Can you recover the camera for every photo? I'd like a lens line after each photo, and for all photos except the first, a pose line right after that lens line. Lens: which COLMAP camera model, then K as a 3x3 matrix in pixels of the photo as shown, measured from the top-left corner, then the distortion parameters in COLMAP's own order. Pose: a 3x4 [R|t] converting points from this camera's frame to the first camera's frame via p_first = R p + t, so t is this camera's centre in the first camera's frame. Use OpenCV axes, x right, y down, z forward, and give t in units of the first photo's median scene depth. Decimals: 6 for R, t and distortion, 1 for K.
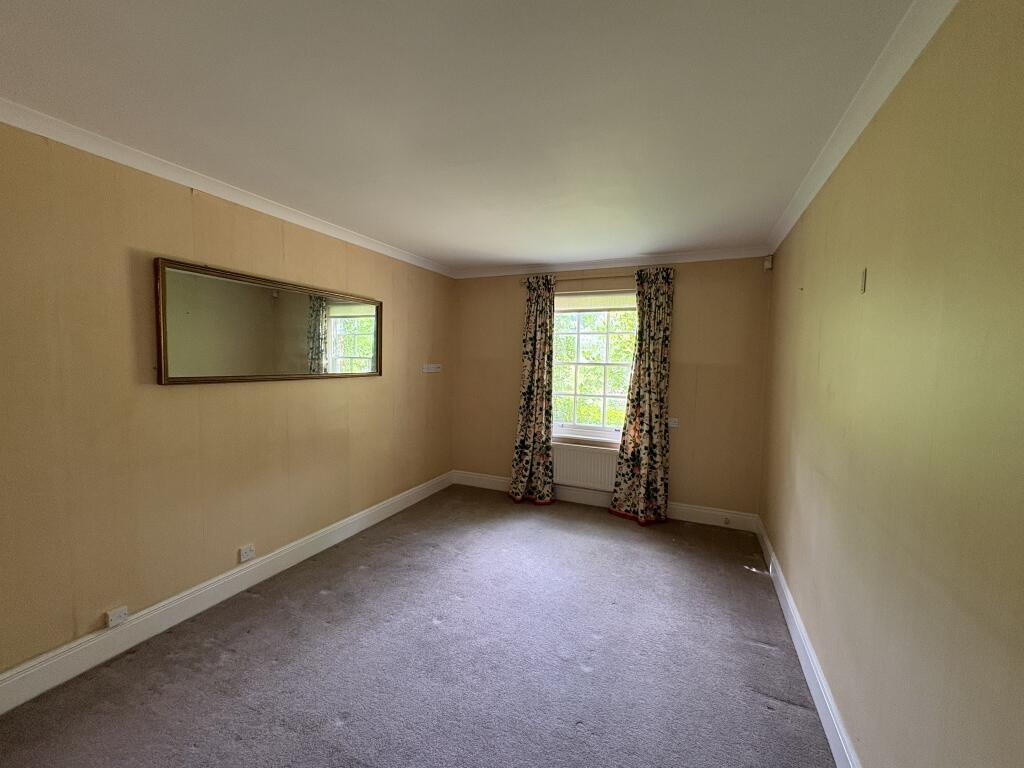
lens RADIAL K [[409.0, 0, 510.7], [0, 409.0, 384.7], [0, 0, 1]] dist [0.001199, -0.000021]
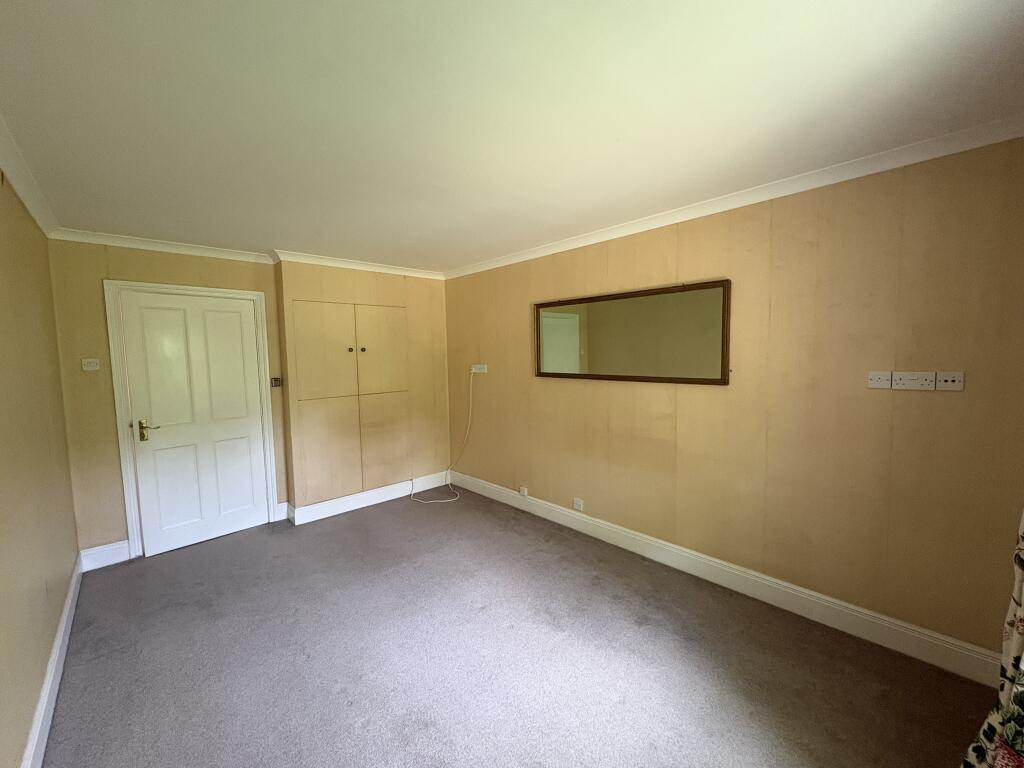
lens RADIAL K [[409.0, 0, 510.7], [0, 409.0, 384.7], [0, 0, 1]] dist [0.001199, -0.000021]
pose [[-0.372324, 0.066401, -0.925725, 0.703869], [-0.045952, 0.994895, 0.089844, -0.099707], [0.926965, 0.075990, -0.367372, 1.335893]]
